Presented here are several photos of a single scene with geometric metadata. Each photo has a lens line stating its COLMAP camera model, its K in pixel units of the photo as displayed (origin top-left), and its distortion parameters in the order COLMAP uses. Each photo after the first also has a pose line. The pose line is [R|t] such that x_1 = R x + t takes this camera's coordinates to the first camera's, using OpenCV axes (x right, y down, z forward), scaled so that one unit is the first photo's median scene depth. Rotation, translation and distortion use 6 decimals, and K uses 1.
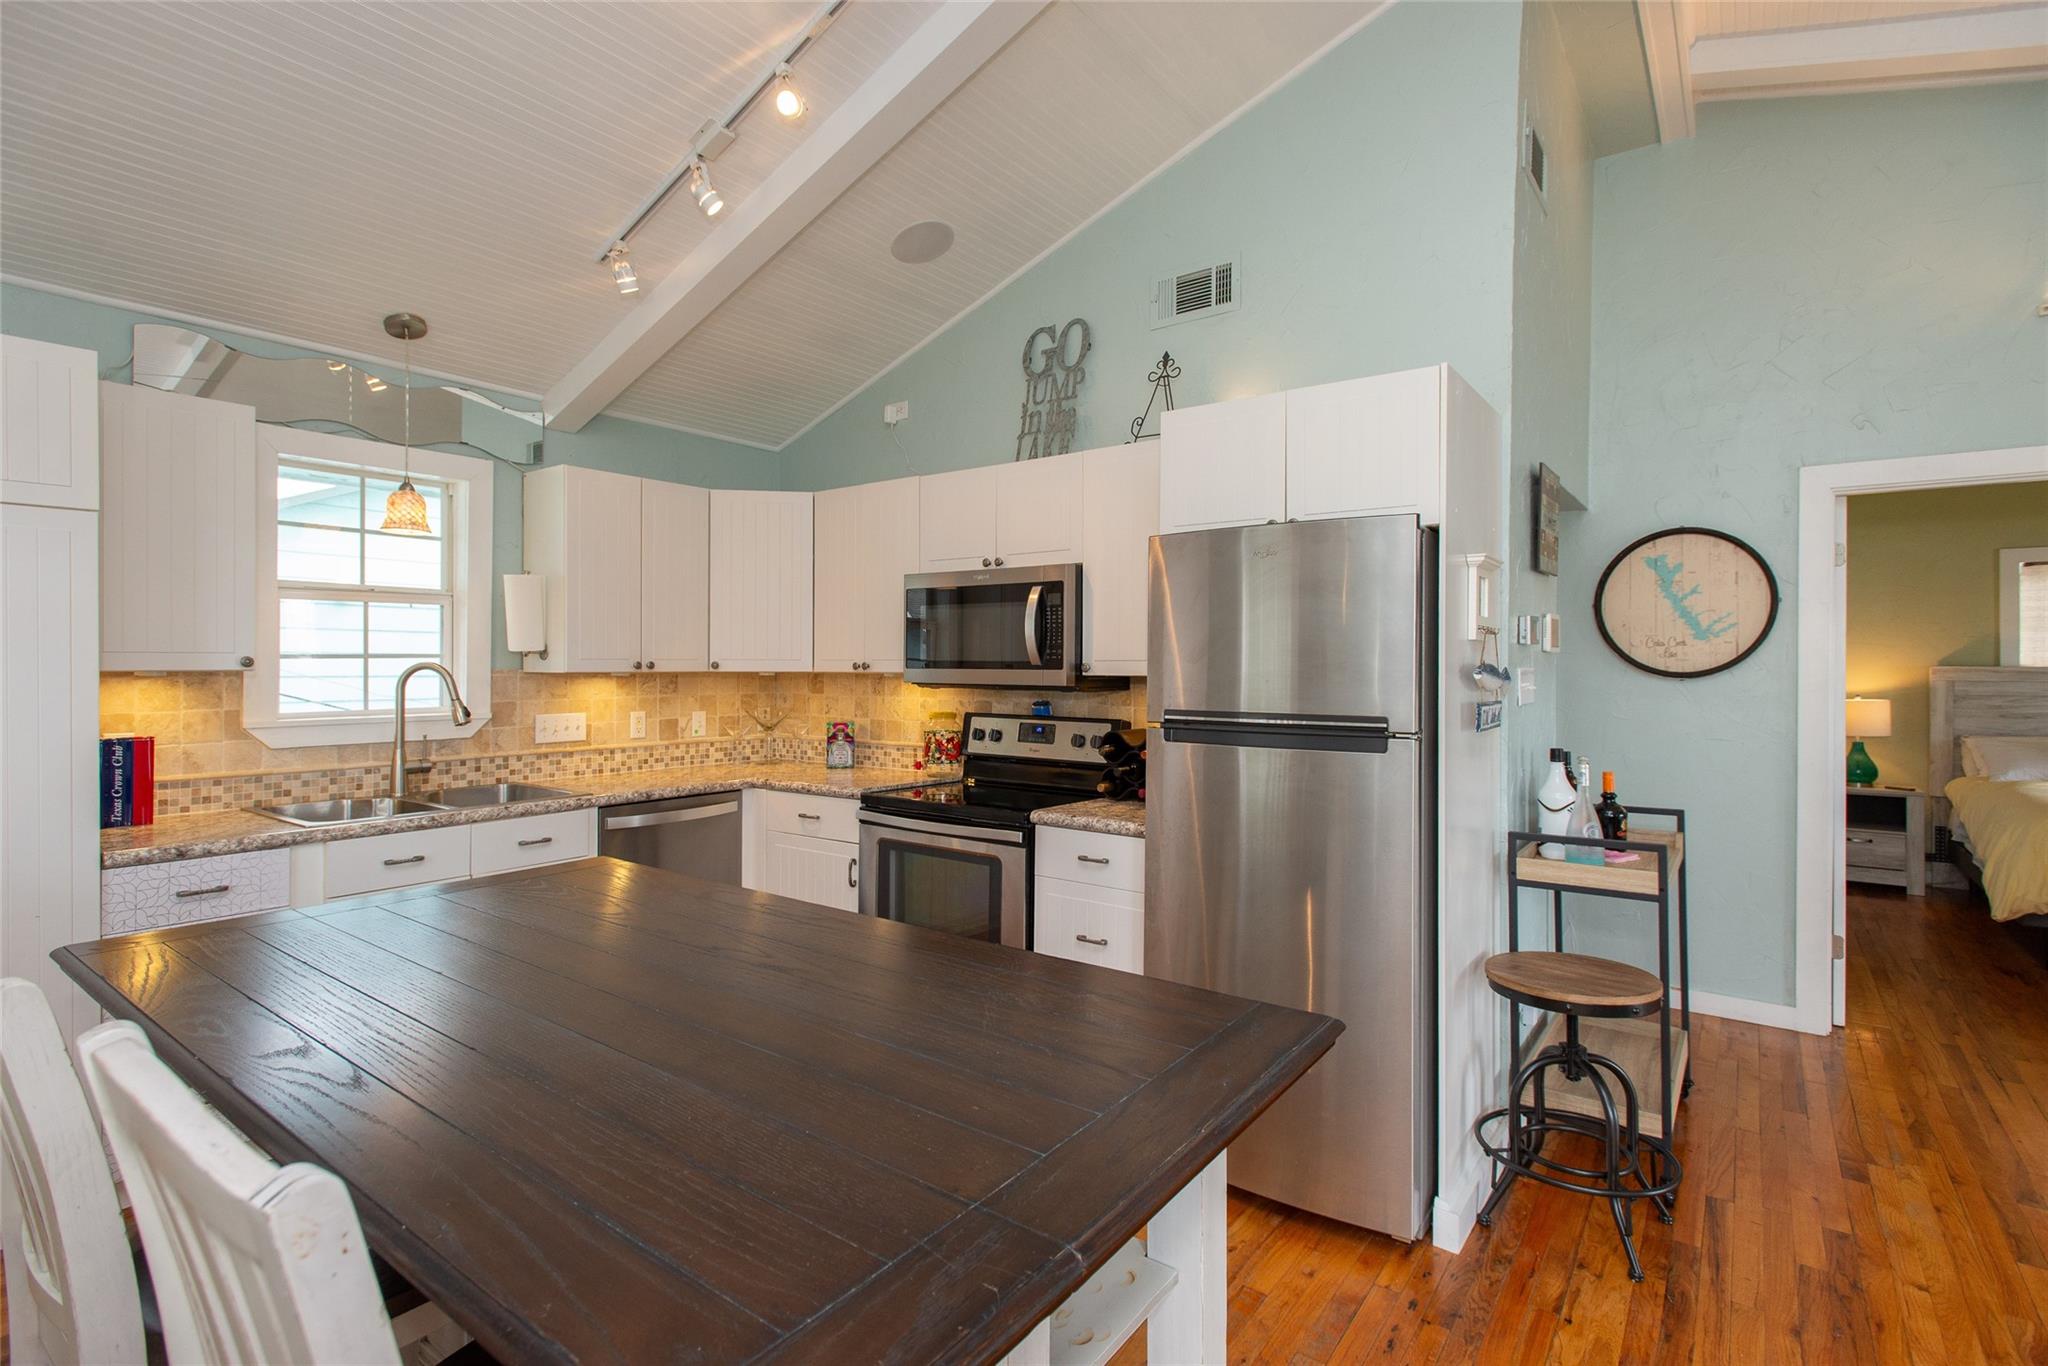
lens RADIAL K [[977.0, 0, 1037.5], [0, 977.0, 663.5], [0, 0, 1]] dist [0.017879, -0.000220]
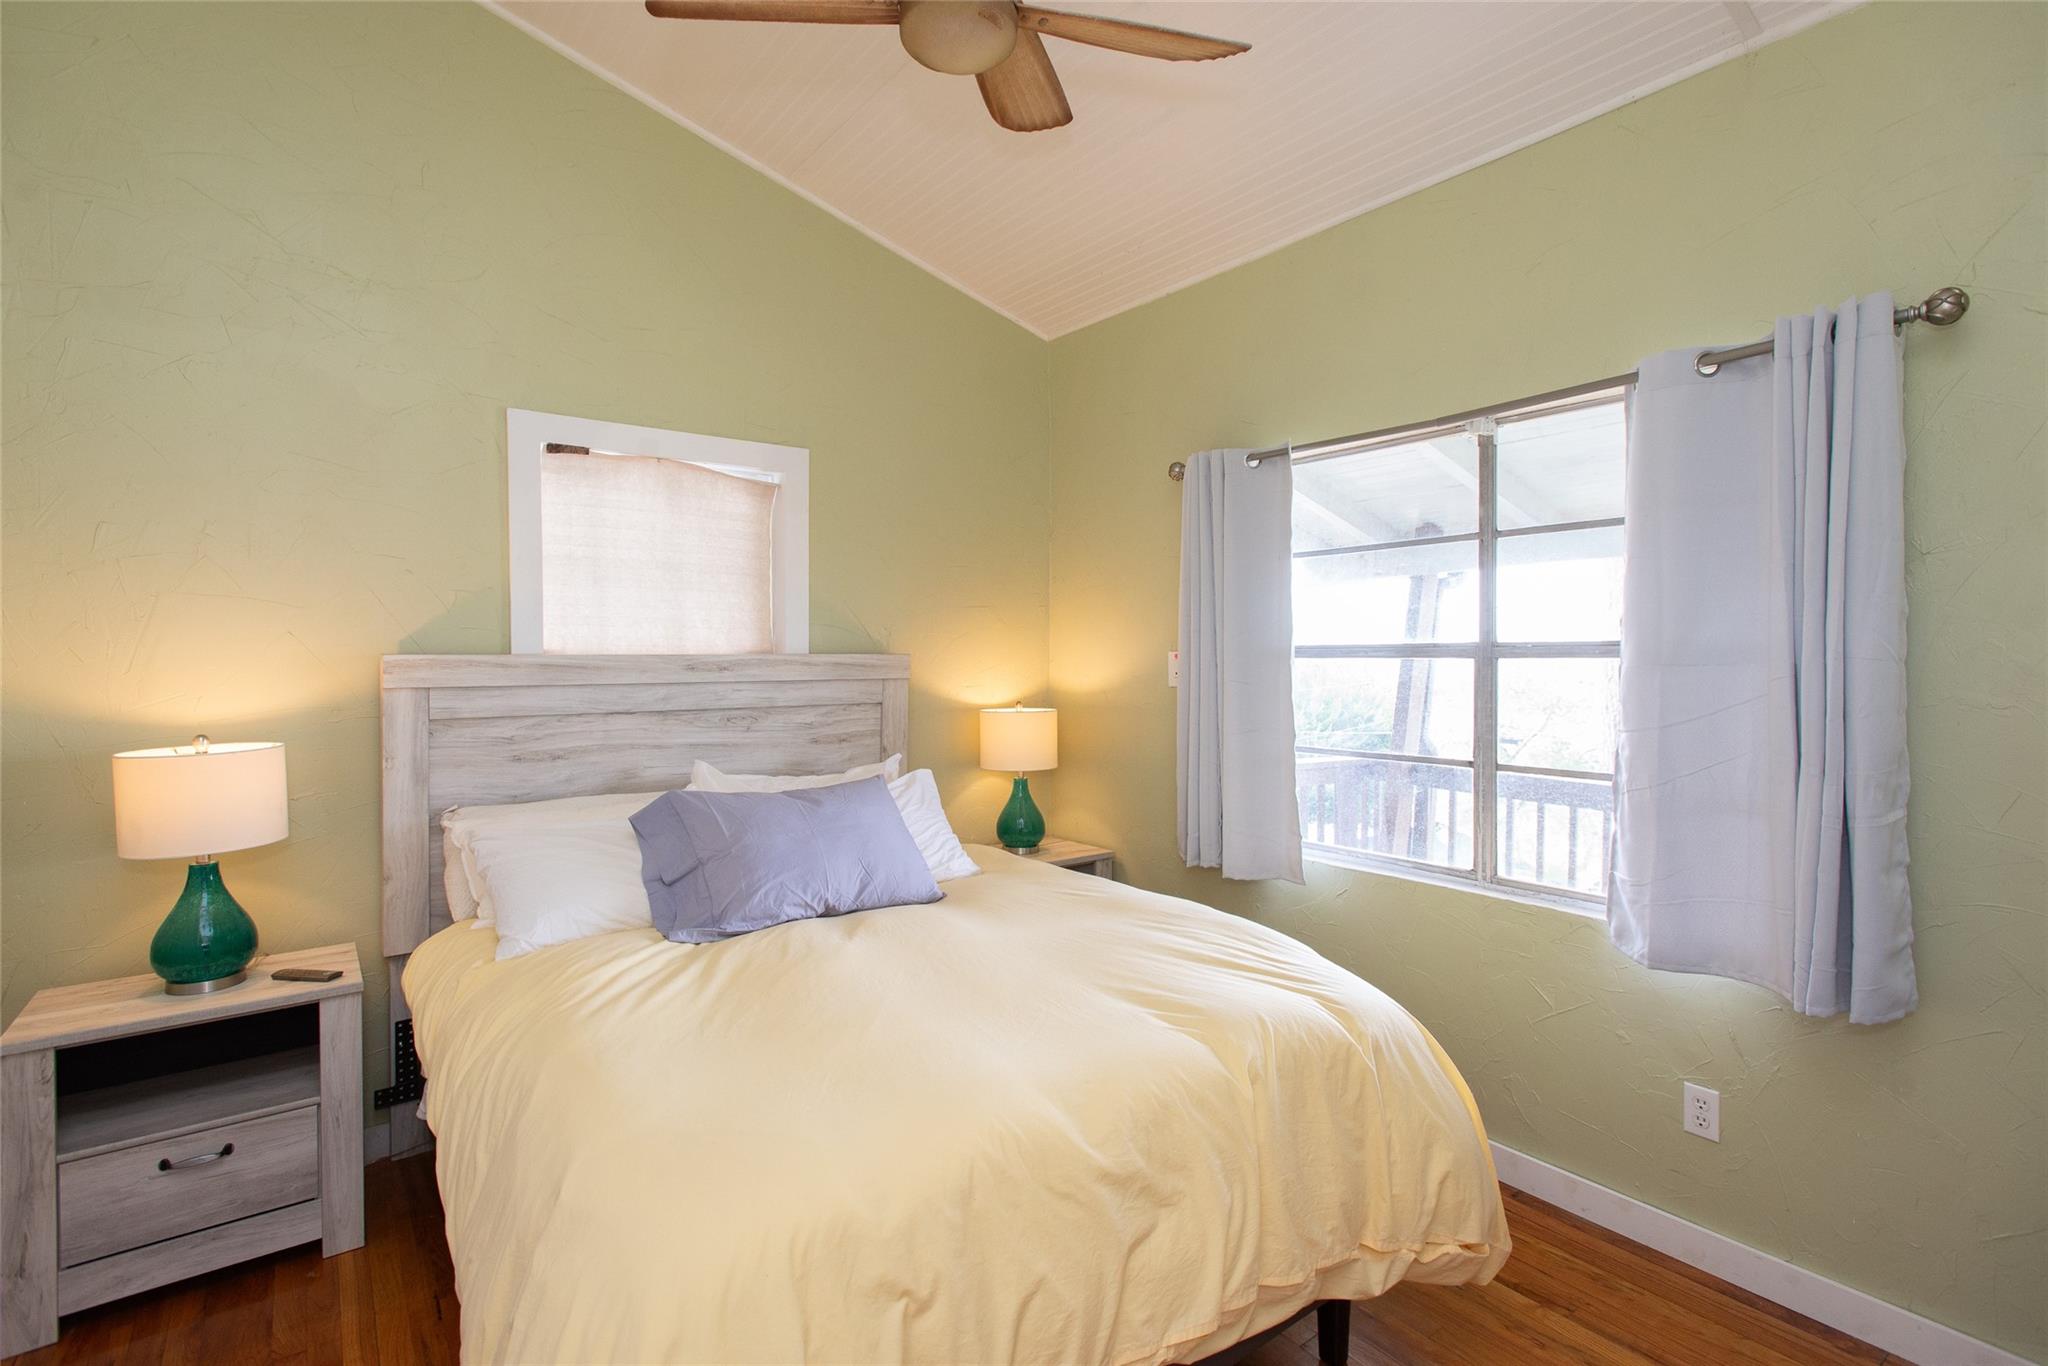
lens RADIAL K [[977.0, 0, 1037.5], [0, 977.0, 663.5], [0, 0, 1]] dist [0.017879, -0.000220]
pose [[0.267525, -0.004947, 0.963538, 0.585330], [0.005704, 0.999977, 0.003550, 0.006819], [-0.963534, 0.004546, 0.267547, 0.633370]]
